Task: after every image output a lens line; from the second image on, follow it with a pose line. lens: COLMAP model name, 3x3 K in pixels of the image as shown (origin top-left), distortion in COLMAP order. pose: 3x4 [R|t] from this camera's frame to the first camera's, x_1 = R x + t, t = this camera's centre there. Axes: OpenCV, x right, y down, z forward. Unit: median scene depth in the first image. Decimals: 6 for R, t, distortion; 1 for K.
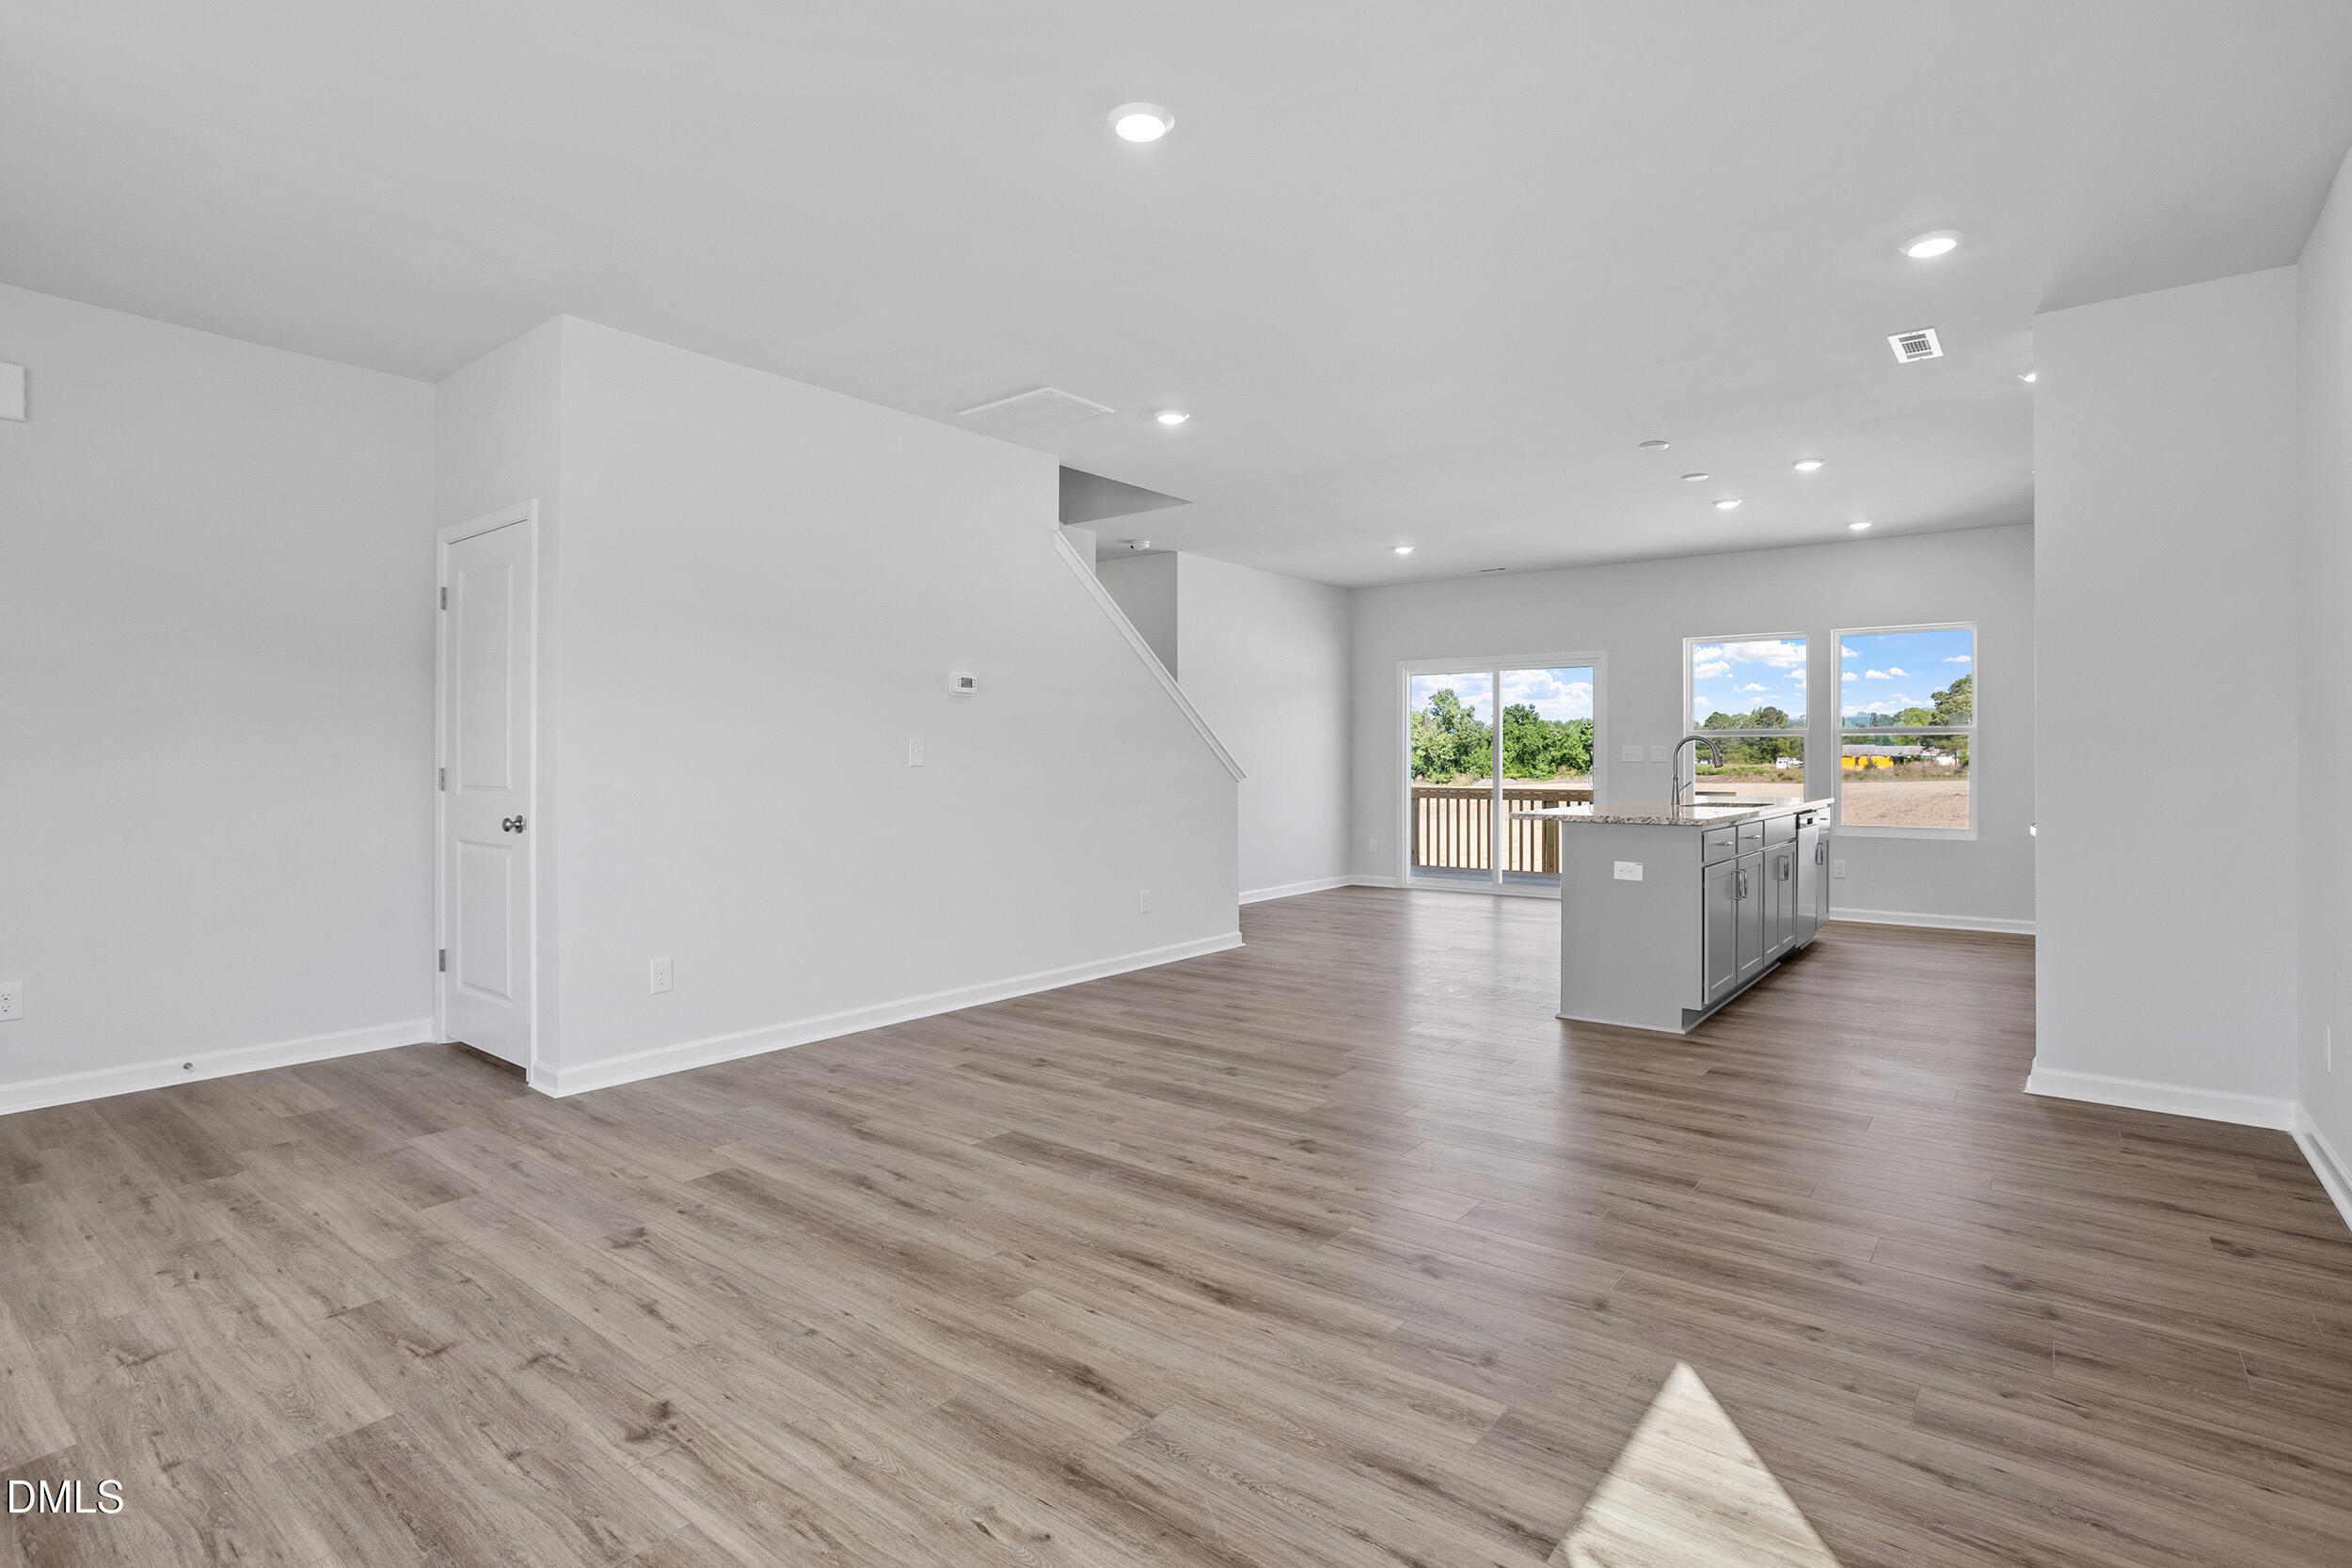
lens RADIAL K [[1146.7, 0, 1182.6], [0, 1146.7, 759.3], [0, 0, 1]] dist [-0.055285, 0.031782]
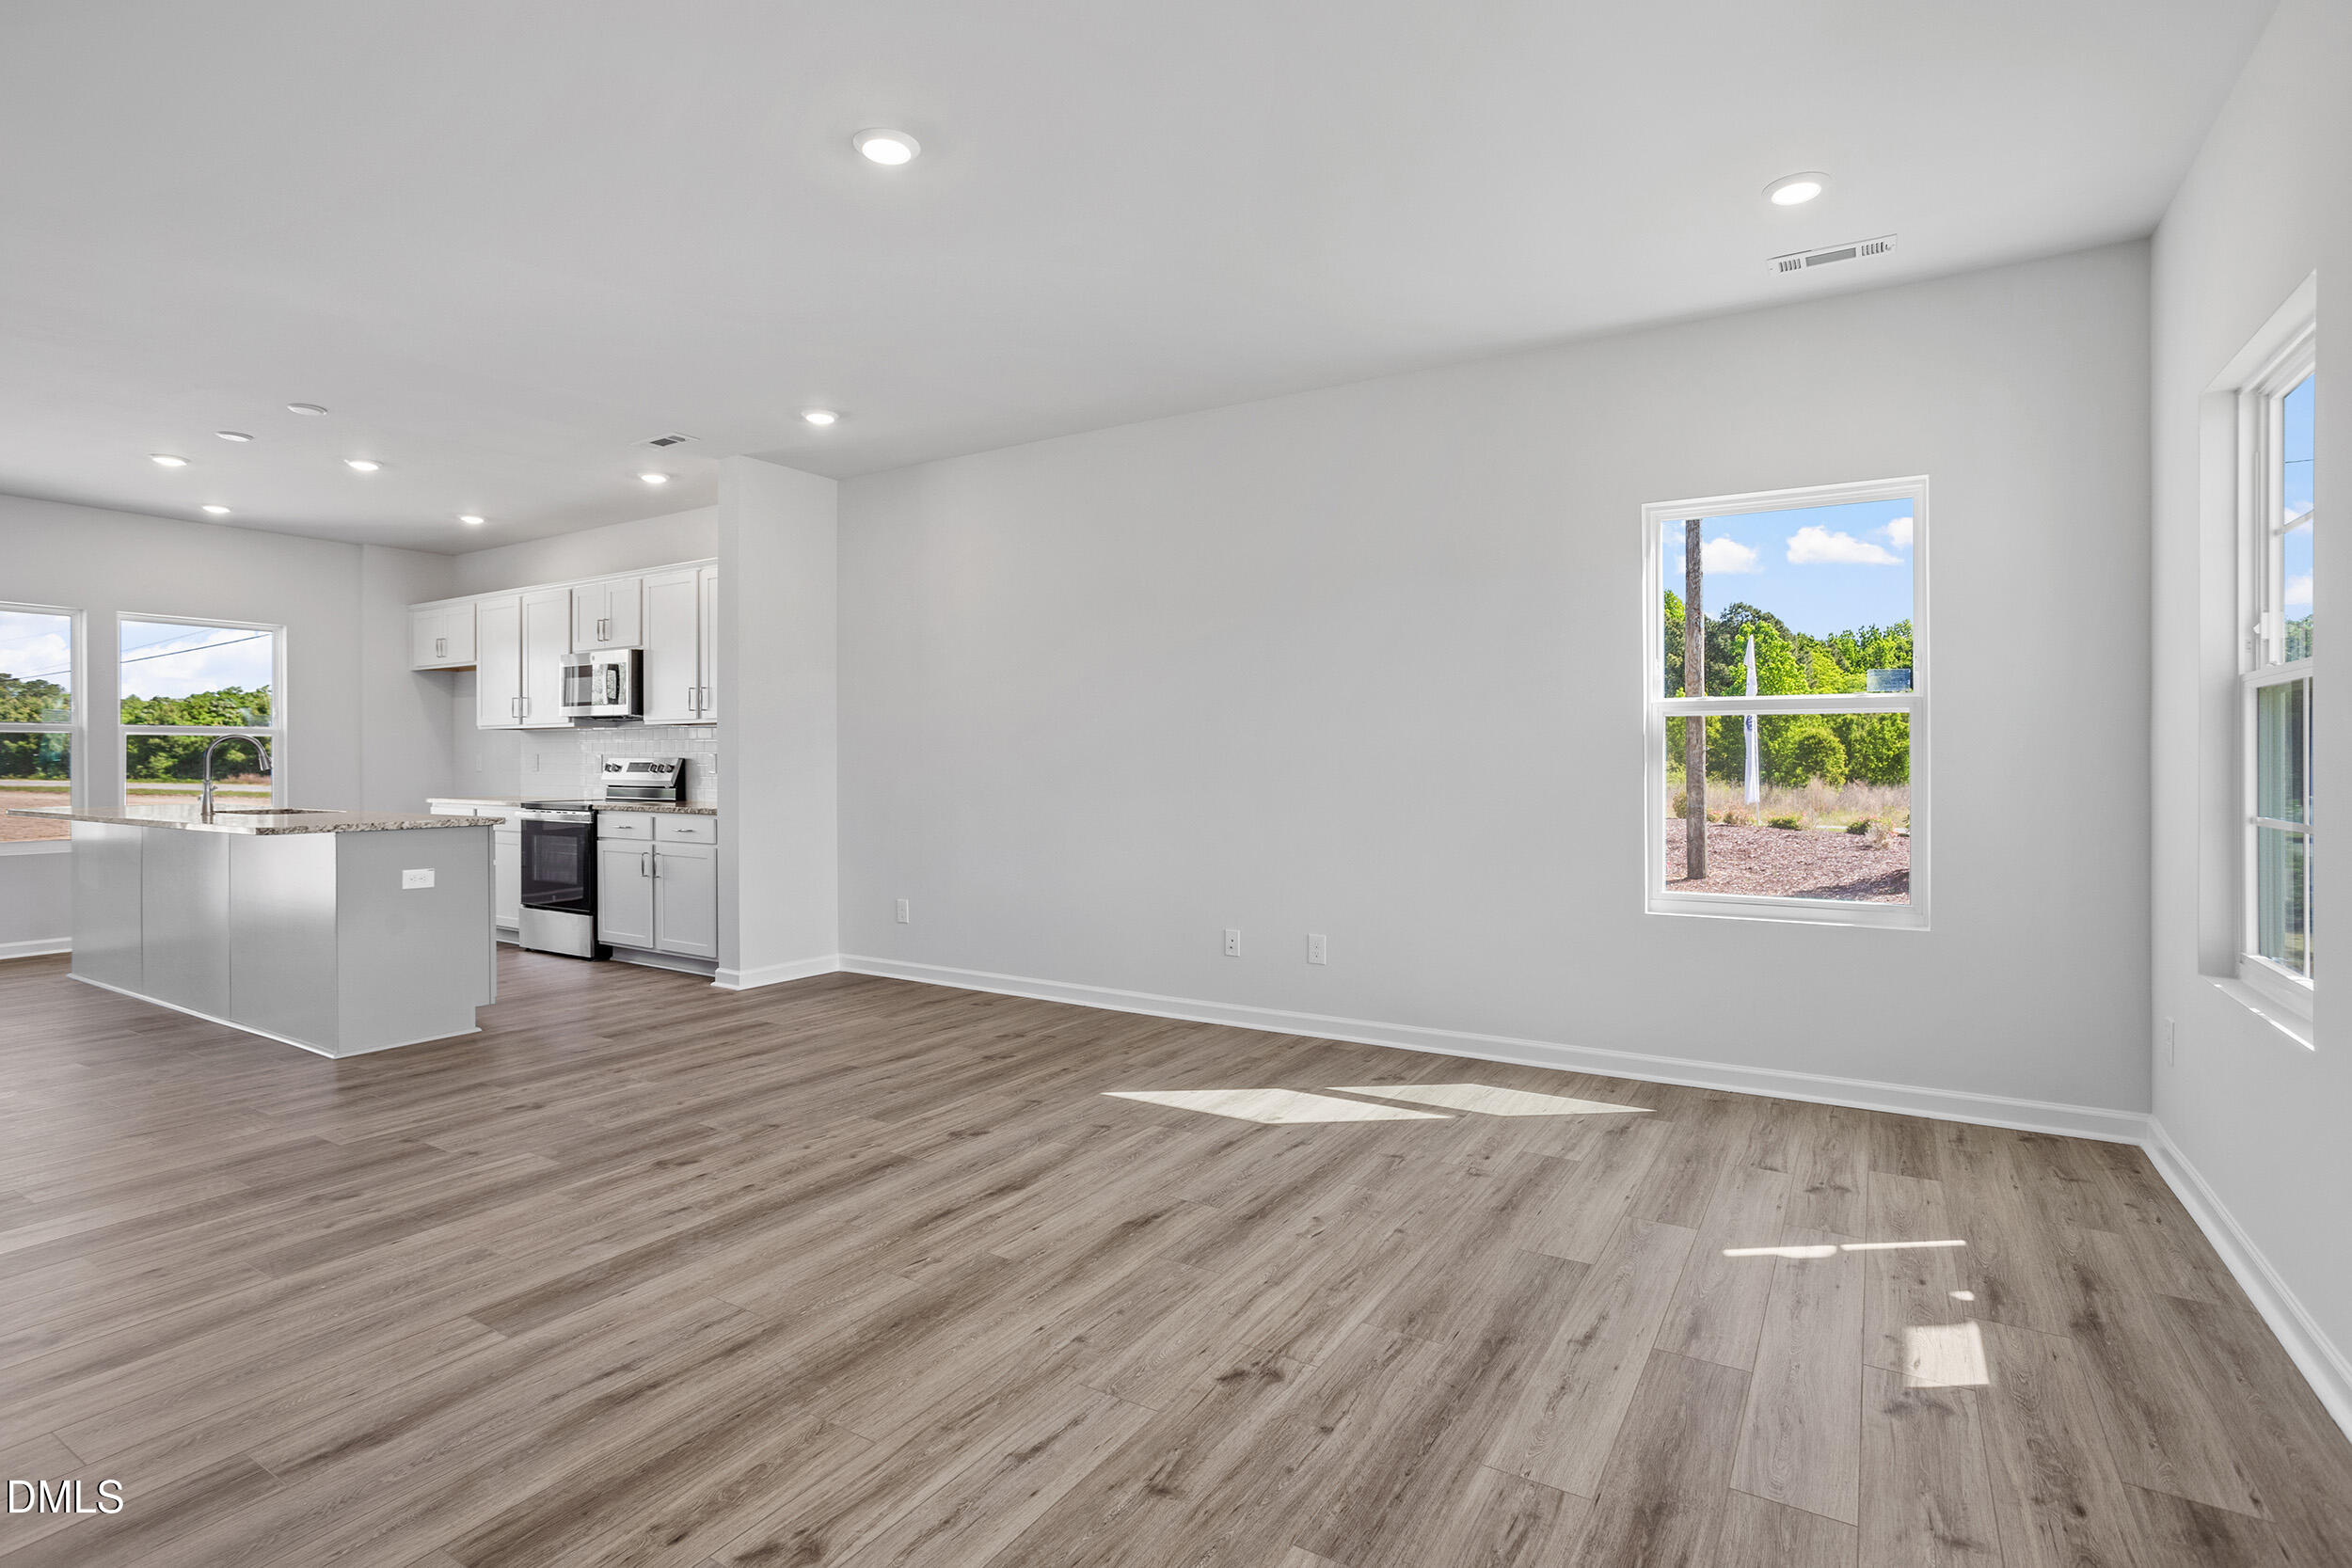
lens RADIAL K [[1146.7, 0, 1182.6], [0, 1146.7, 759.3], [0, 0, 1]] dist [-0.055285, 0.031782]
pose [[-0.111863, 0.001964, 0.993722, -1.118626], [0.000414, 0.999998, -0.001930, 0.001533], [-0.993724, 0.000195, -0.111863, 0.861454]]
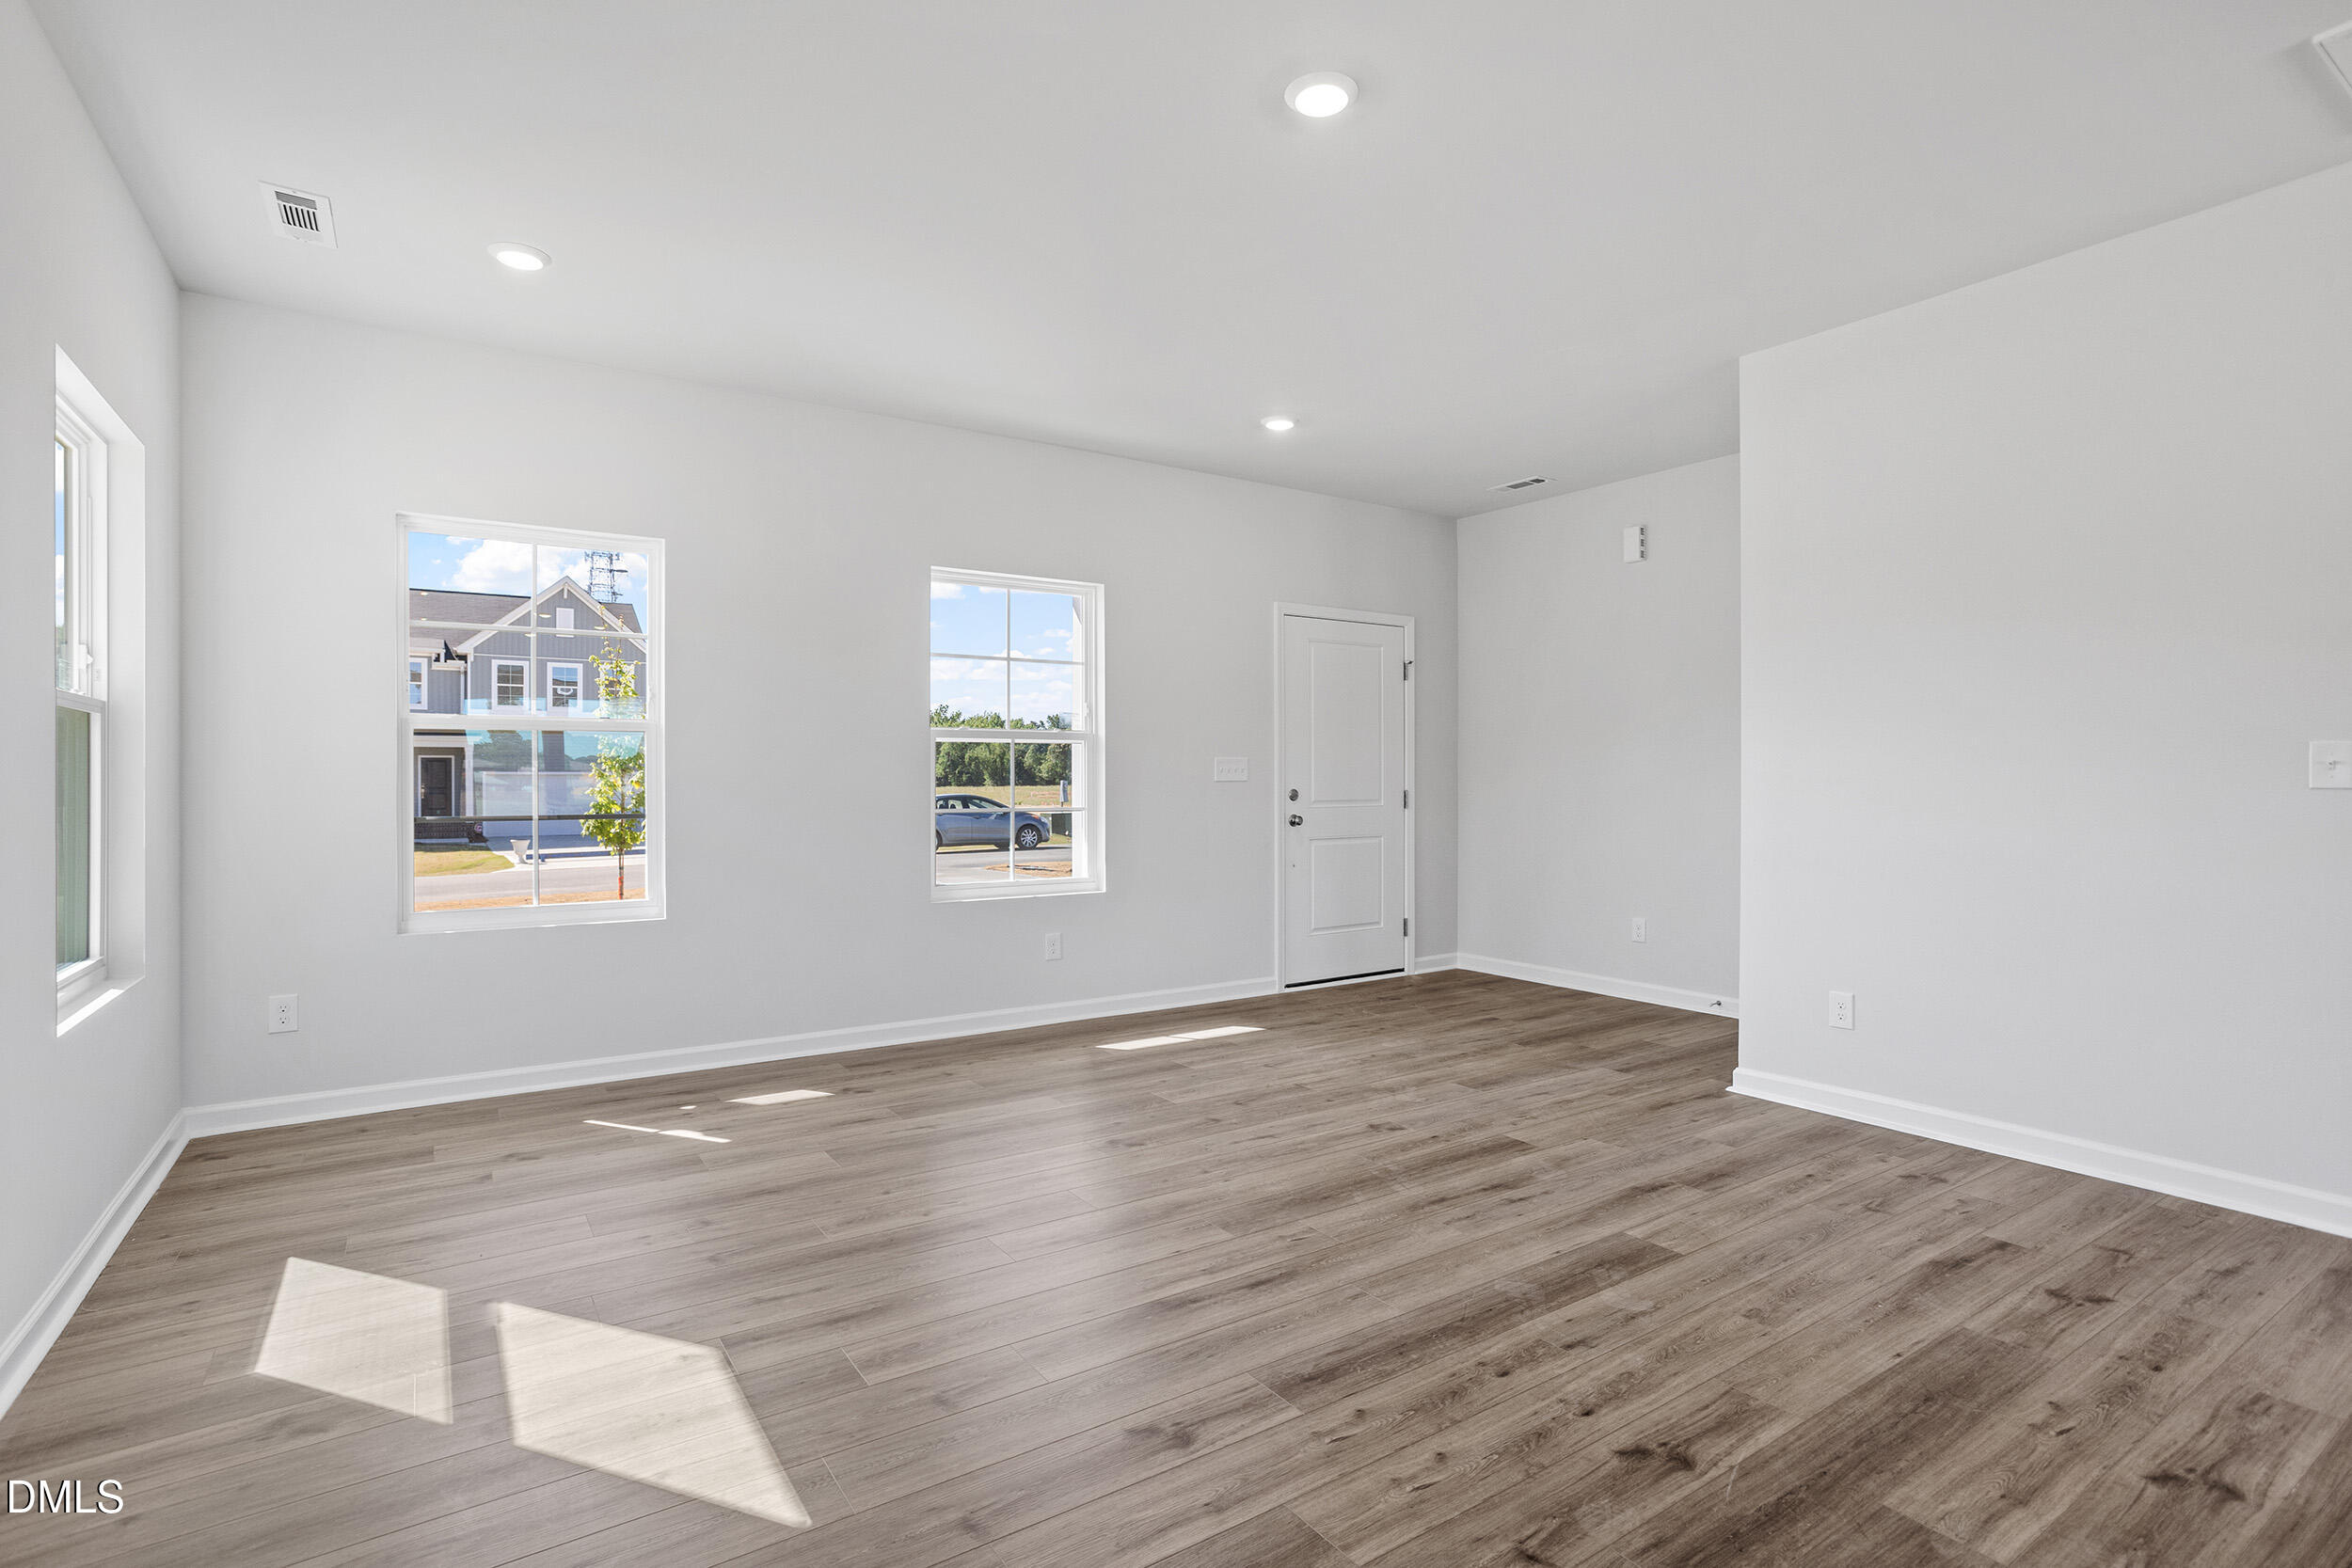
lens RADIAL K [[1143.3, 0, 1178.9], [0, 1143.3, 779.9], [0, 0, 1]] dist [-0.052184, 0.029711]
pose [[-0.309140, 0.003166, -0.951011, 0.899232], [0.001926, 0.999994, 0.002703, 0.000880], [0.951015, -0.000997, -0.309144, 1.196793]]
